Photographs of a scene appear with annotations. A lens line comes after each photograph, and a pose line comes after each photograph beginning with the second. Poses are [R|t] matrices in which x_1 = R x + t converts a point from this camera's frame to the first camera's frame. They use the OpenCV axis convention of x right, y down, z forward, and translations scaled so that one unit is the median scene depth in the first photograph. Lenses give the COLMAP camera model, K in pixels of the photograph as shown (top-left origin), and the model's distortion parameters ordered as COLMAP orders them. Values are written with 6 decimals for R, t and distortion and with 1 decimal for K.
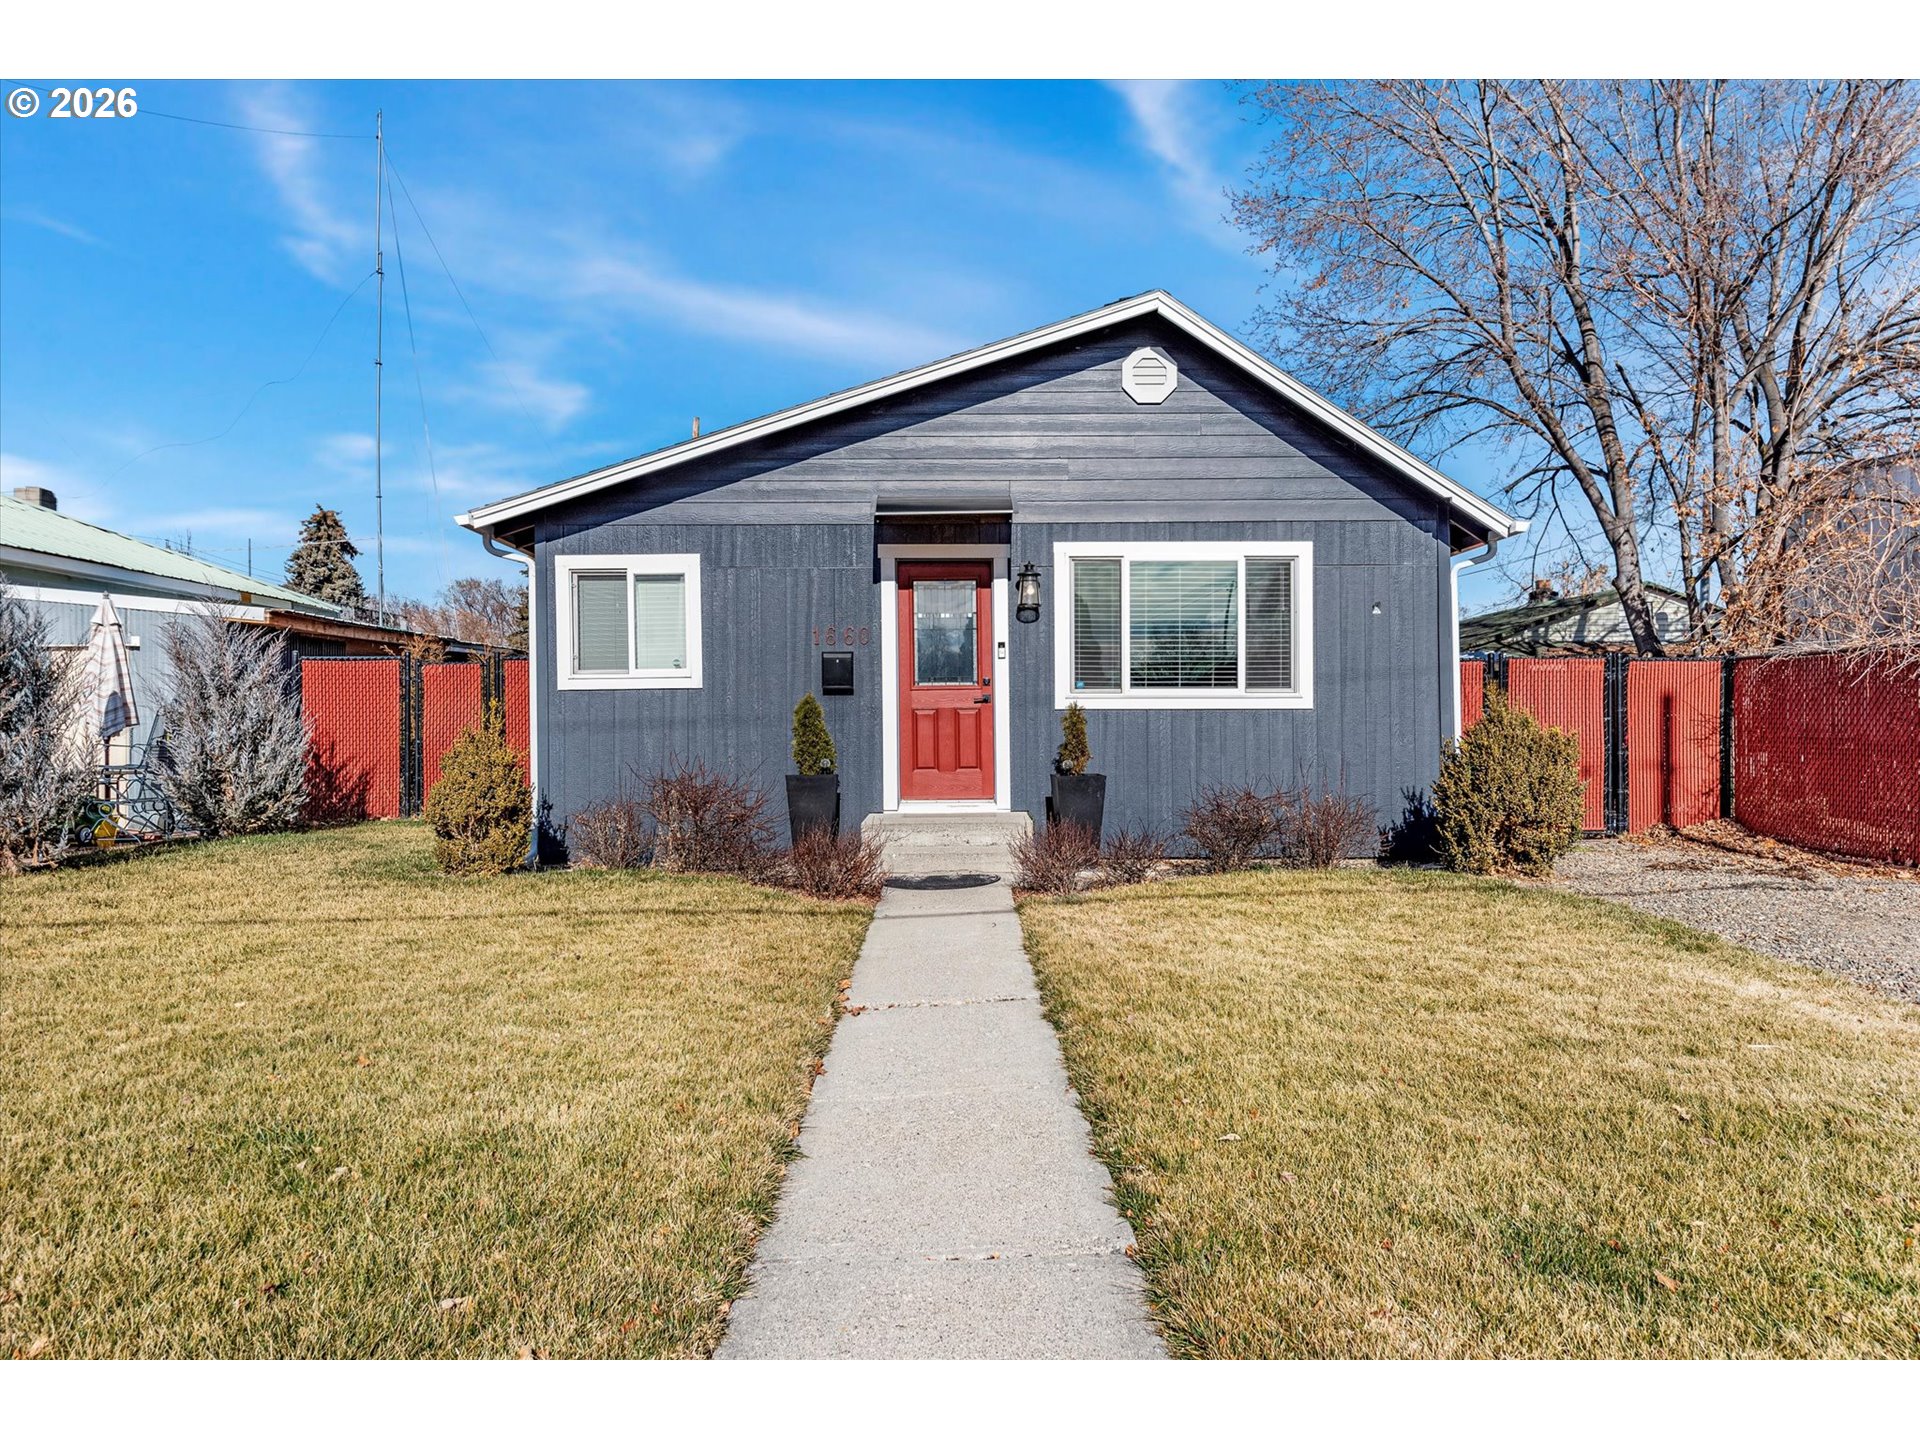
lens RADIAL K [[1100.5, 0, 960.0], [0, 1100.5, 720.0], [0, 0, 1]] dist [0.003203, -0.000198]
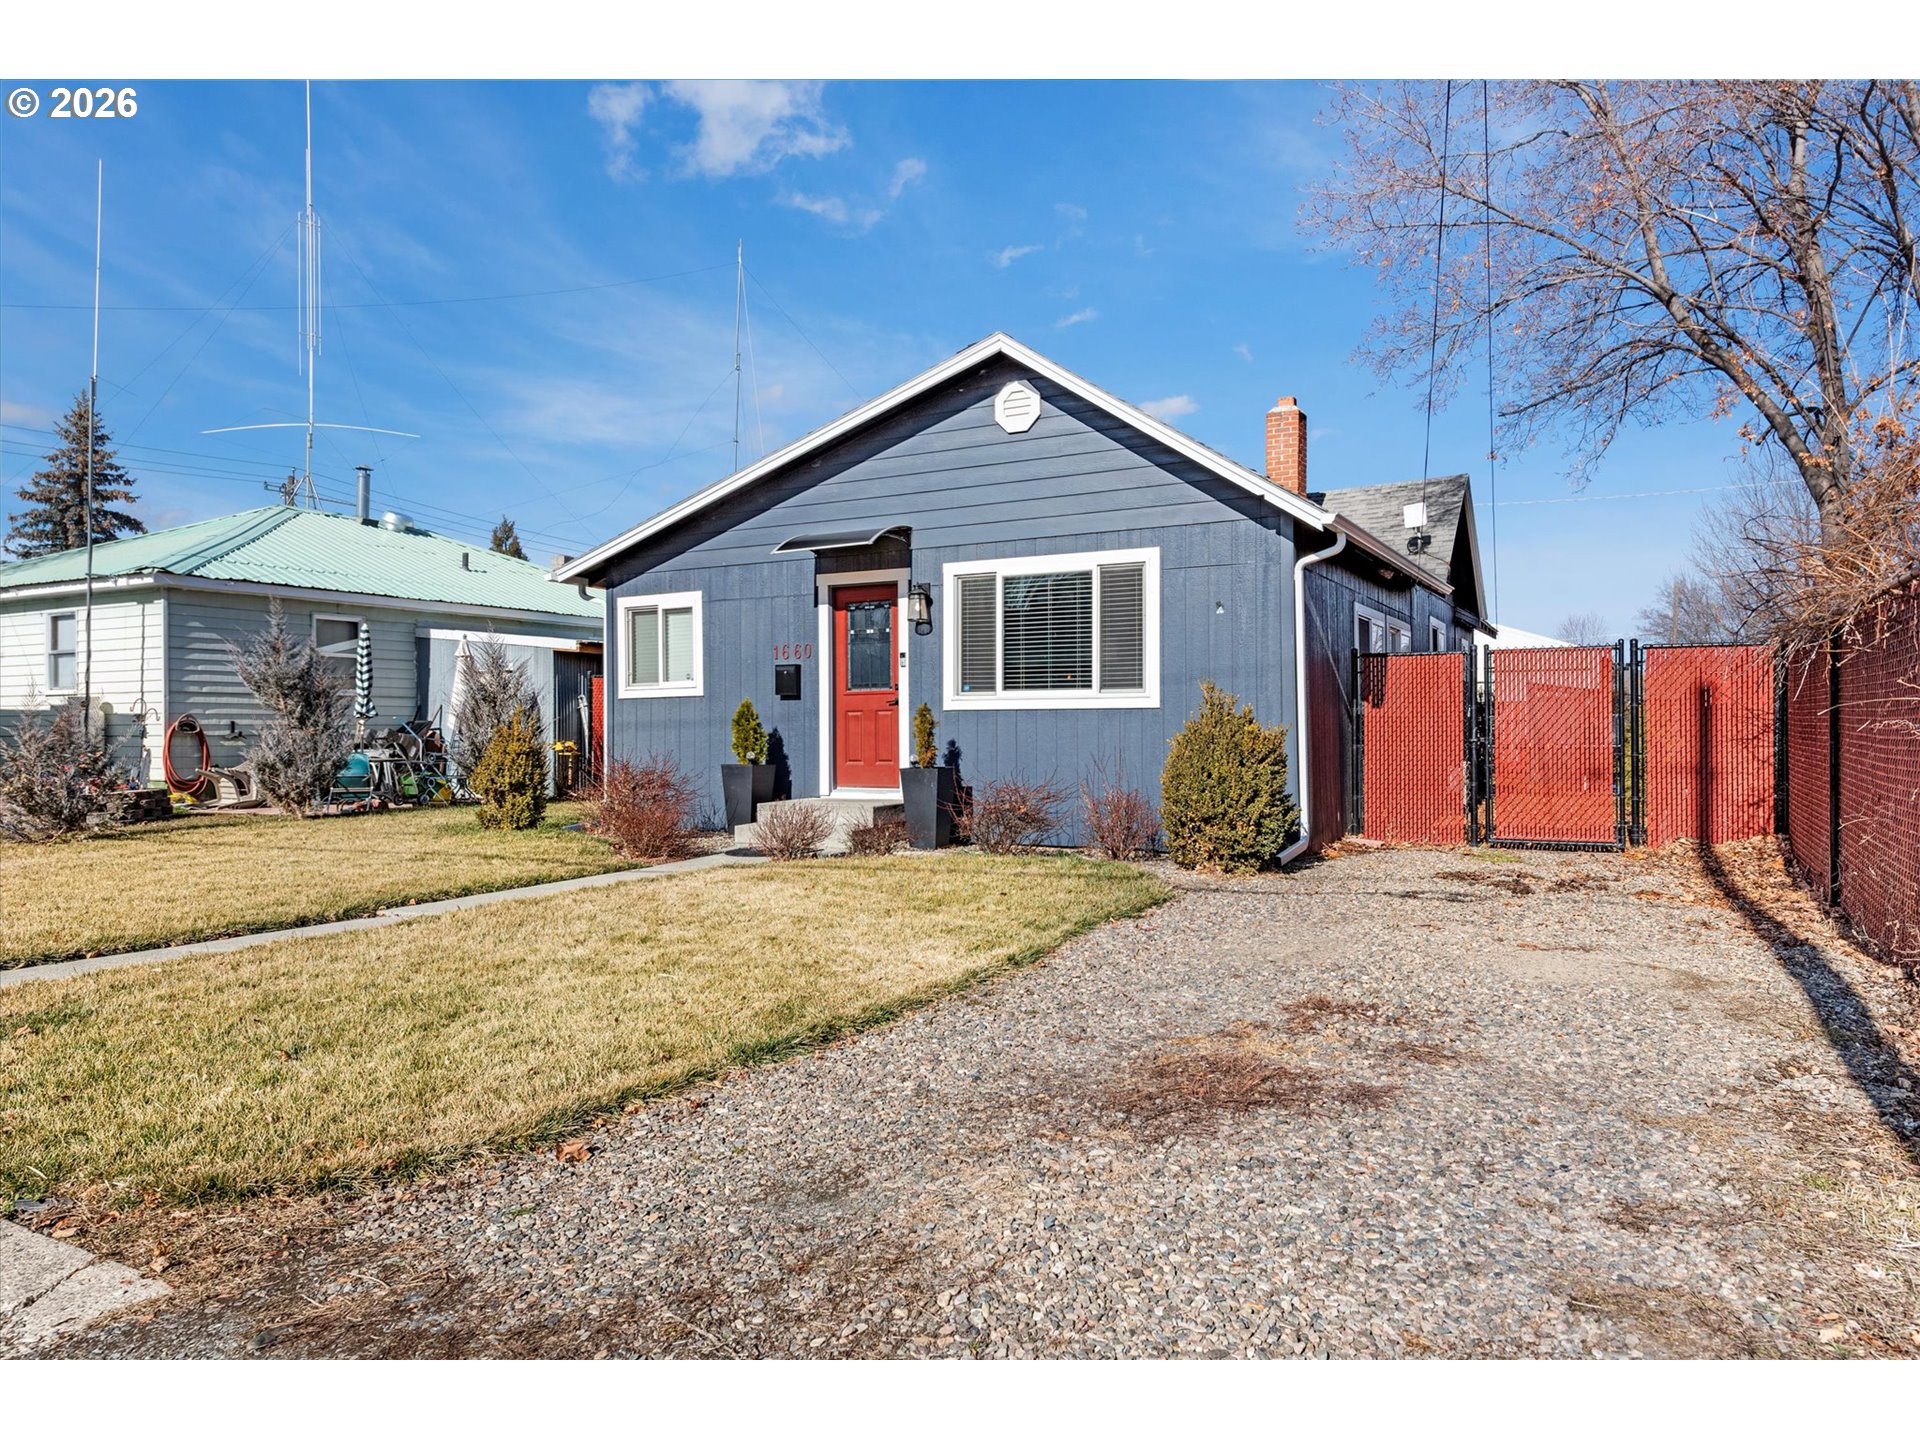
lens RADIAL K [[1100.5, 0, 960.0], [0, 1100.5, 720.0], [0, 0, 1]] dist [0.003203, -0.000198]
pose [[0.900244, -0.004665, -0.435360, 0.595179], [0.003532, 0.999988, -0.003410, 0.004314], [0.435371, 0.001532, 0.900250, -0.017714]]
